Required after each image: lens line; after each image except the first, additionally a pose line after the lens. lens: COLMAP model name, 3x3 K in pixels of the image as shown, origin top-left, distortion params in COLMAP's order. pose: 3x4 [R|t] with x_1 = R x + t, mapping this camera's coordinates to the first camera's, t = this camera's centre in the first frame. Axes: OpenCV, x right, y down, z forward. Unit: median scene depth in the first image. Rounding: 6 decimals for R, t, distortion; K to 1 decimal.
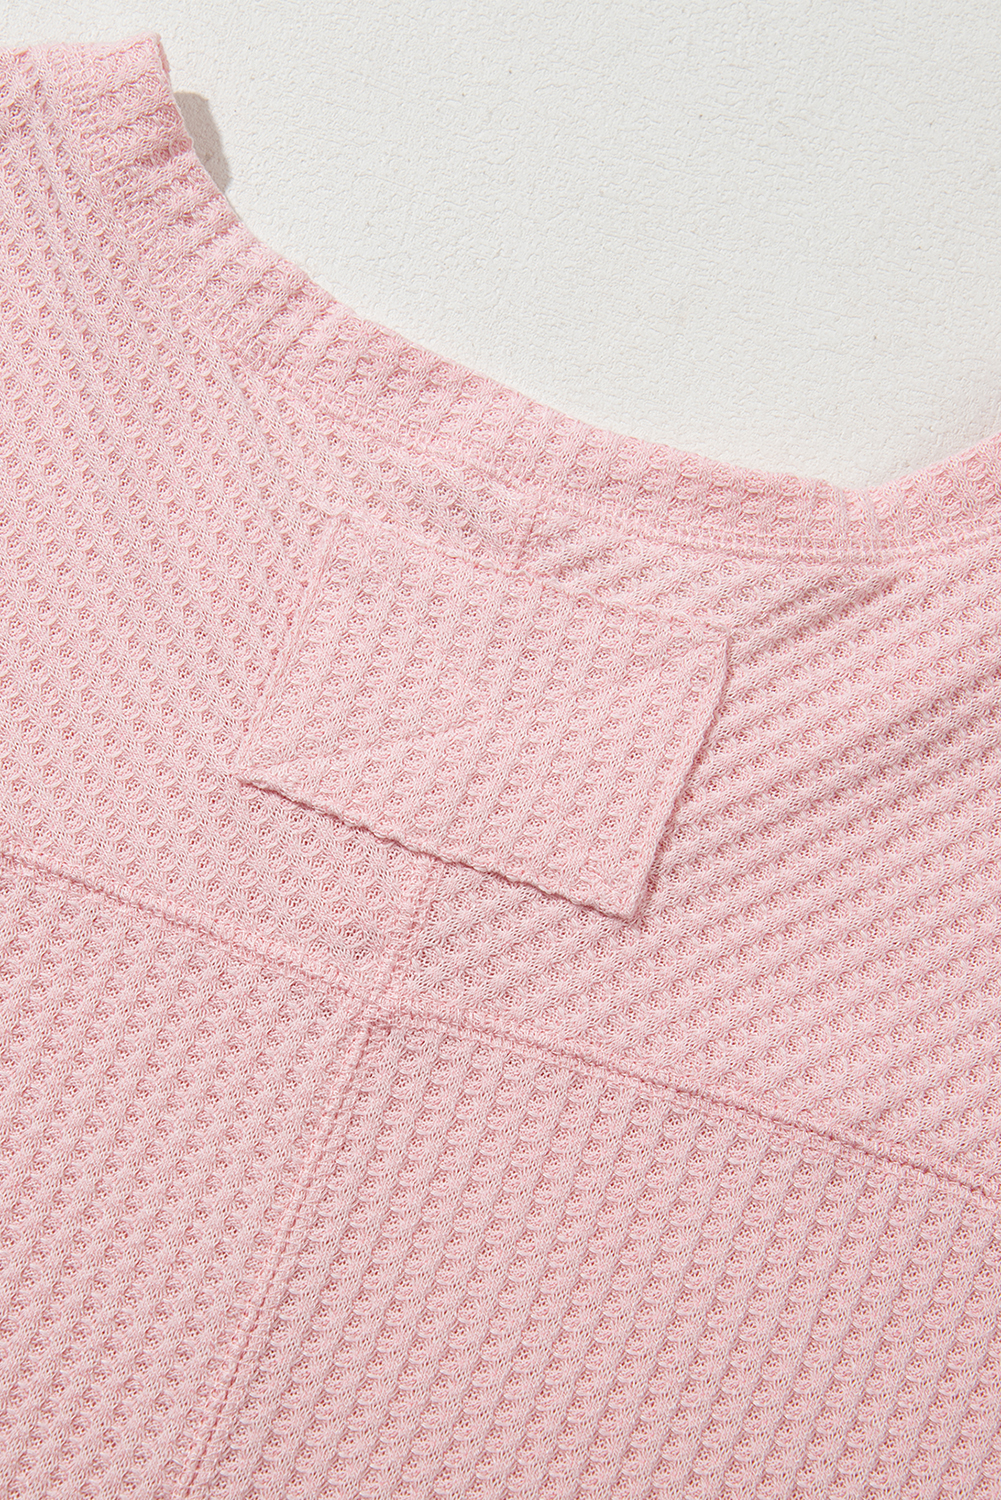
lens RADIAL K [[2678.3, 0, 499.4], [0, 2678.3, 753.9], [0, 0, 1]] dist [0.225923, 0.000000]
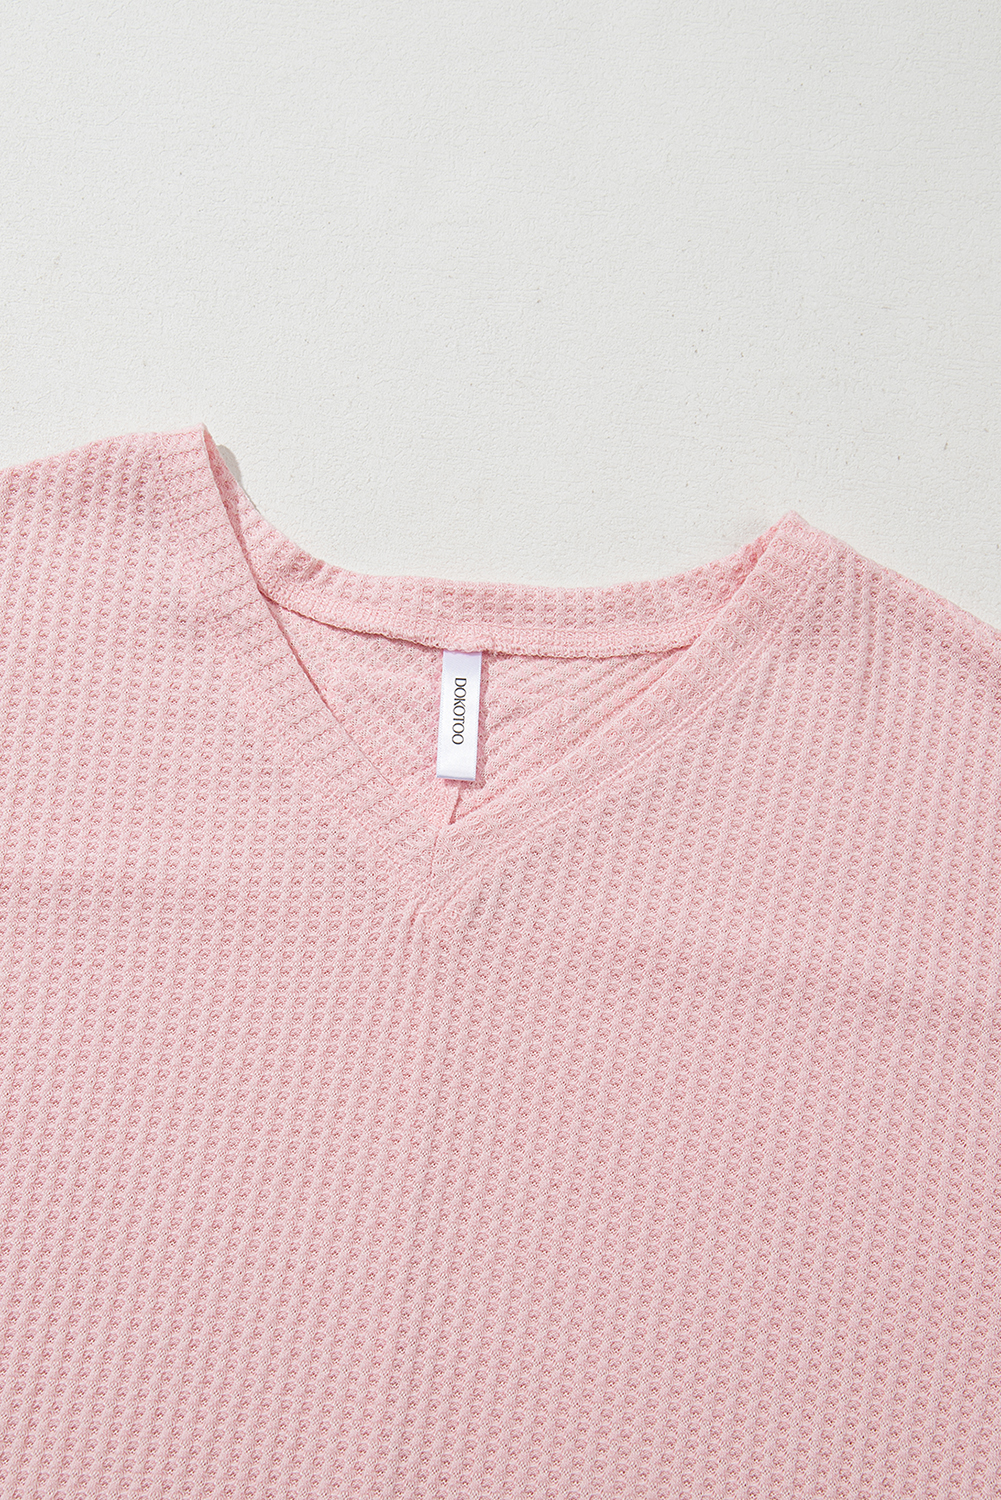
lens RADIAL K [[1902.0, 0, 503.0], [0, 1902.0, 748.0], [0, 0, 1]] dist [0.004997, 0.000000]
pose [[0.983903, -0.174056, 0.040480, 0.004675], [0.175284, 0.984089, -0.029043, 0.032138], [-0.034781, 0.035671, 0.998758, -0.204530]]
